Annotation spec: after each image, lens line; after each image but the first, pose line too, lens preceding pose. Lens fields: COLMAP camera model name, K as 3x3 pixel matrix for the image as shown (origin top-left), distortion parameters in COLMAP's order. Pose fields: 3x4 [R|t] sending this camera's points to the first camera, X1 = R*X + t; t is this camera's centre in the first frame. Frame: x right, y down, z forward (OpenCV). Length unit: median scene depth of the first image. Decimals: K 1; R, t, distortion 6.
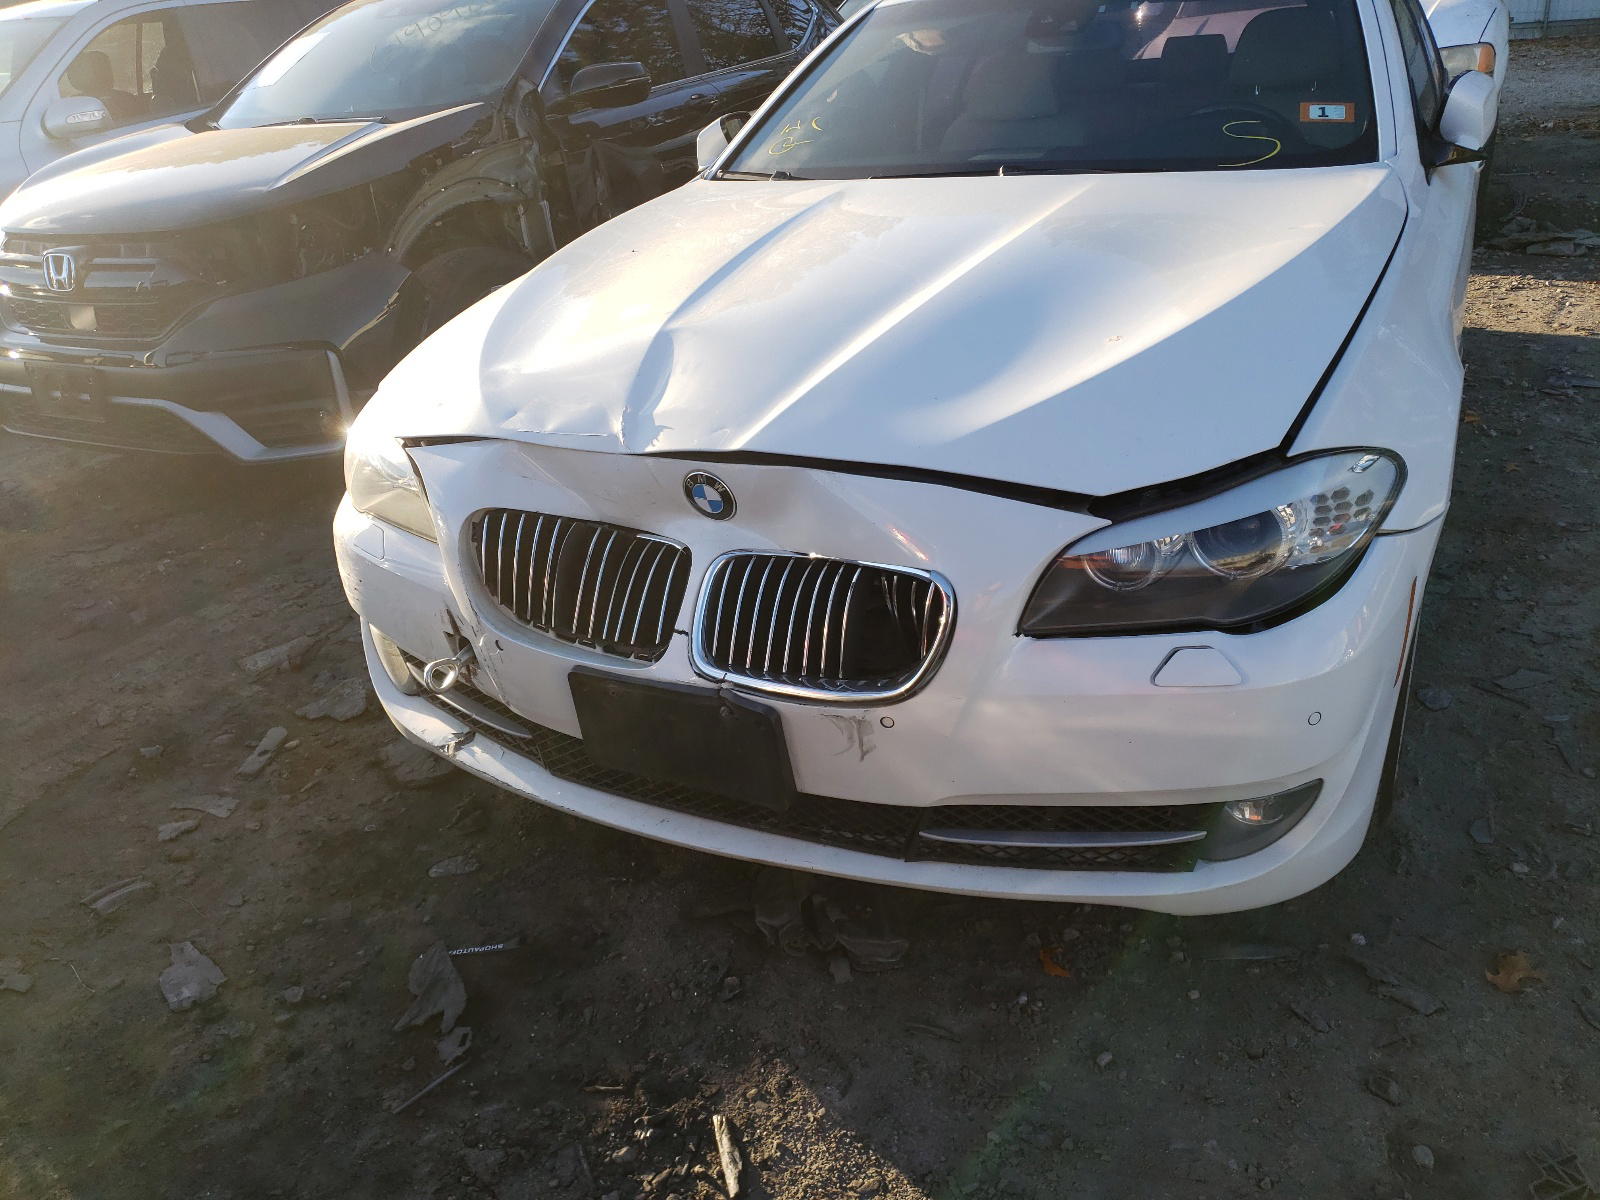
lens RADIAL K [[1211.9, 0, 799.1], [0, 1211.9, 586.8], [0, 0, 1]] dist [0.016161, 0.009026]
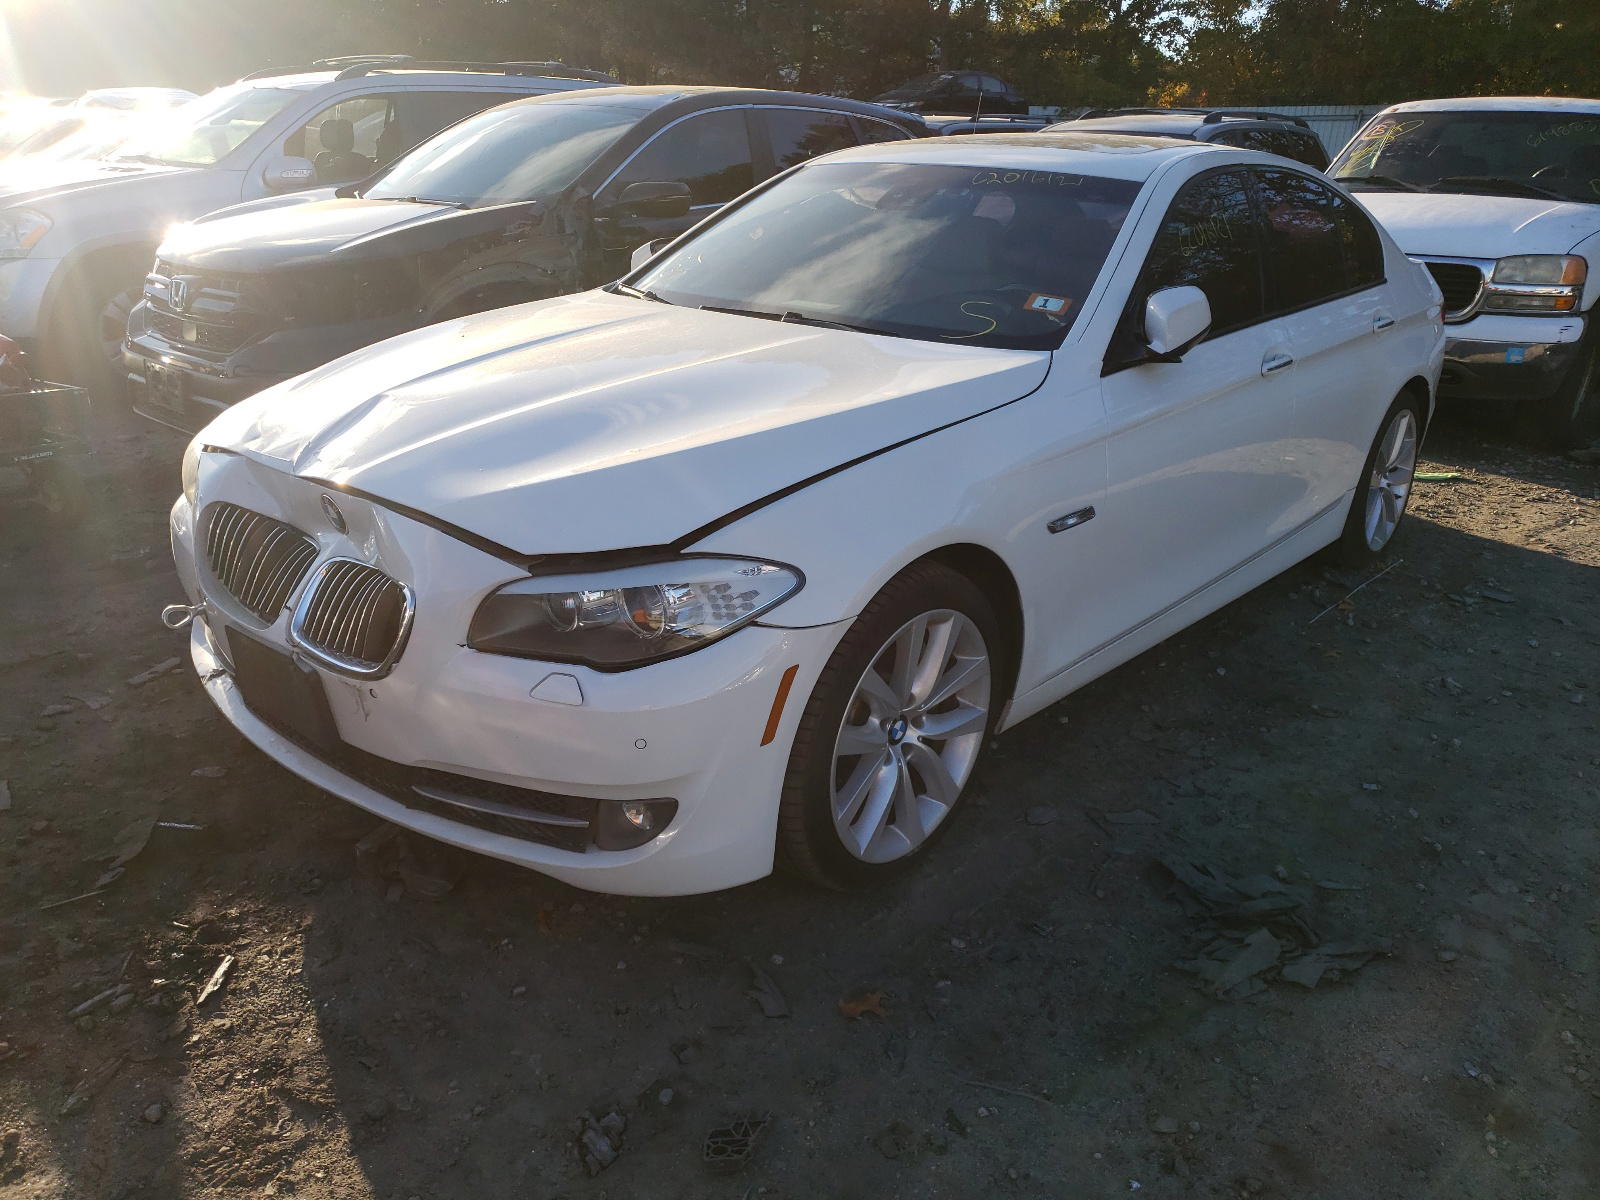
lens RADIAL K [[1211.9, 0, 798.3], [0, 1211.9, 613.8], [0, 0, 1]] dist [0.016161, 0.009026]
pose [[0.965499, 0.179838, -0.188337, 0.638621], [-0.189606, 0.981234, -0.035050, -0.014685], [0.178499, 0.069550, 0.981479, -0.223755]]
